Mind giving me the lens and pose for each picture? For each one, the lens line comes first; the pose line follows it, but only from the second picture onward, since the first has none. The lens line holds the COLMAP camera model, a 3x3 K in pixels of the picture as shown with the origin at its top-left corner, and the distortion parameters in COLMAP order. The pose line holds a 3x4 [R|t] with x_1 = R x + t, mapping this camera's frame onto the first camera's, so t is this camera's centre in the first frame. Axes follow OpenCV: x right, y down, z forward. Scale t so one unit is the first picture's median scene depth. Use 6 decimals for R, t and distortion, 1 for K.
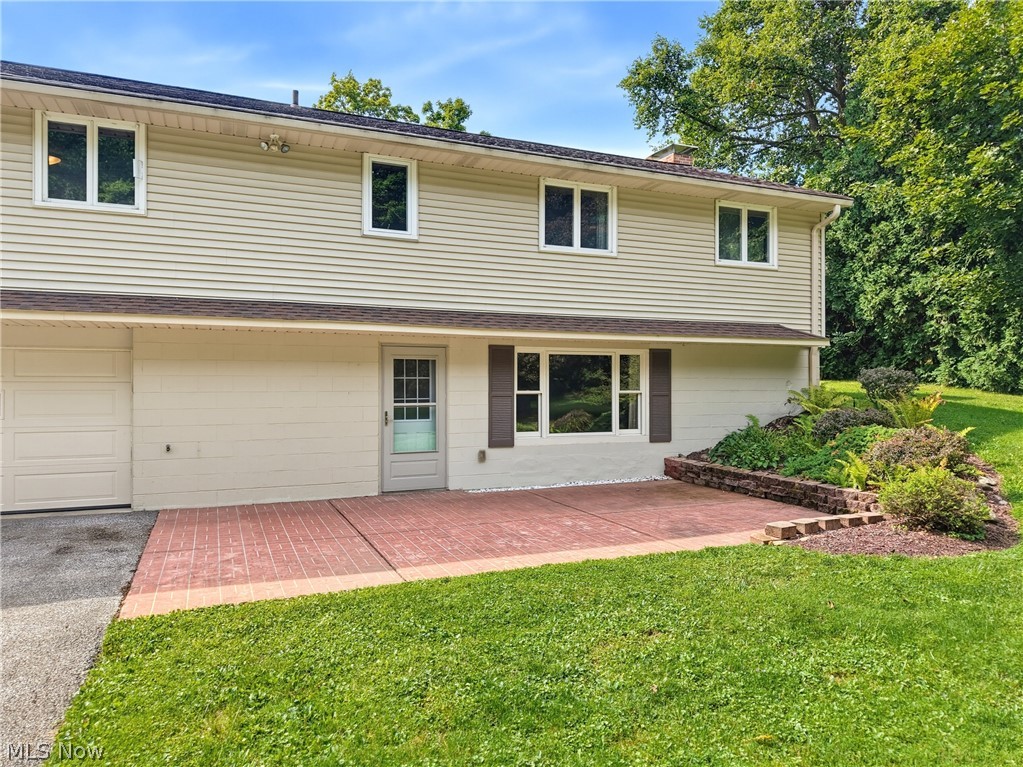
lens RADIAL K [[696.4, 0, 511.5], [0, 696.4, 383.5], [0, 0, 1]] dist [0.010604, 0.000544]
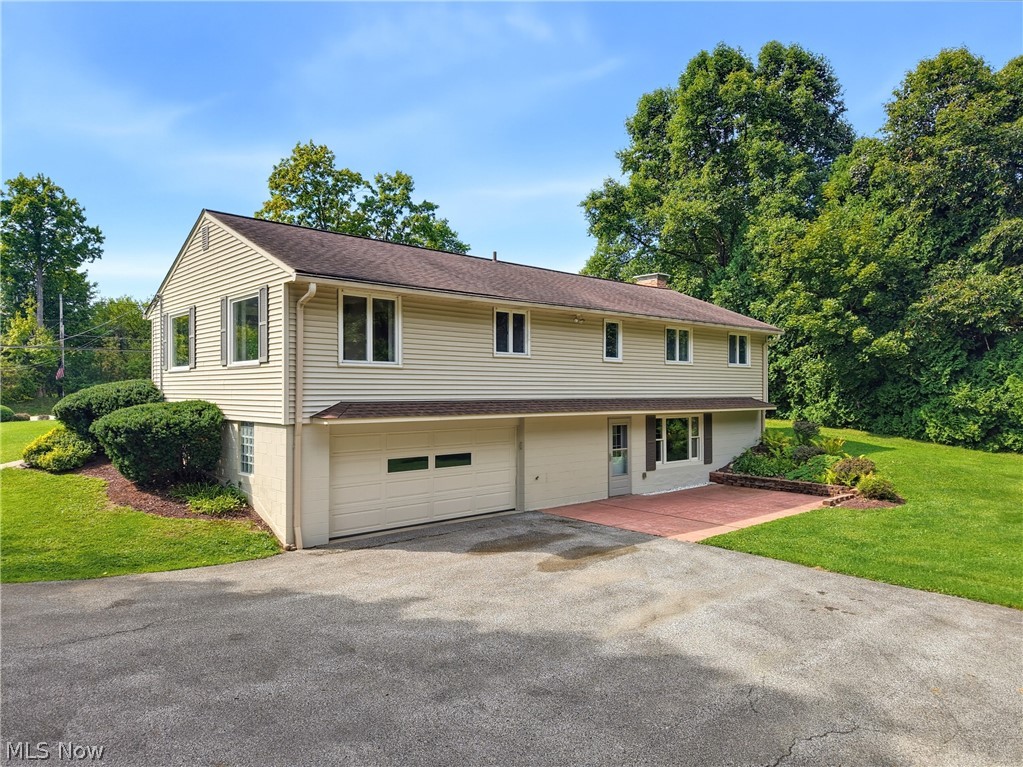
lens RADIAL K [[696.4, 0, 511.5], [0, 696.4, 383.5], [0, 0, 1]] dist [0.010604, 0.000544]
pose [[0.945351, 0.003238, 0.326038, -0.890579], [-0.000762, 0.999970, -0.007723, -0.115271], [-0.326053, 0.007053, 0.945325, -0.587074]]
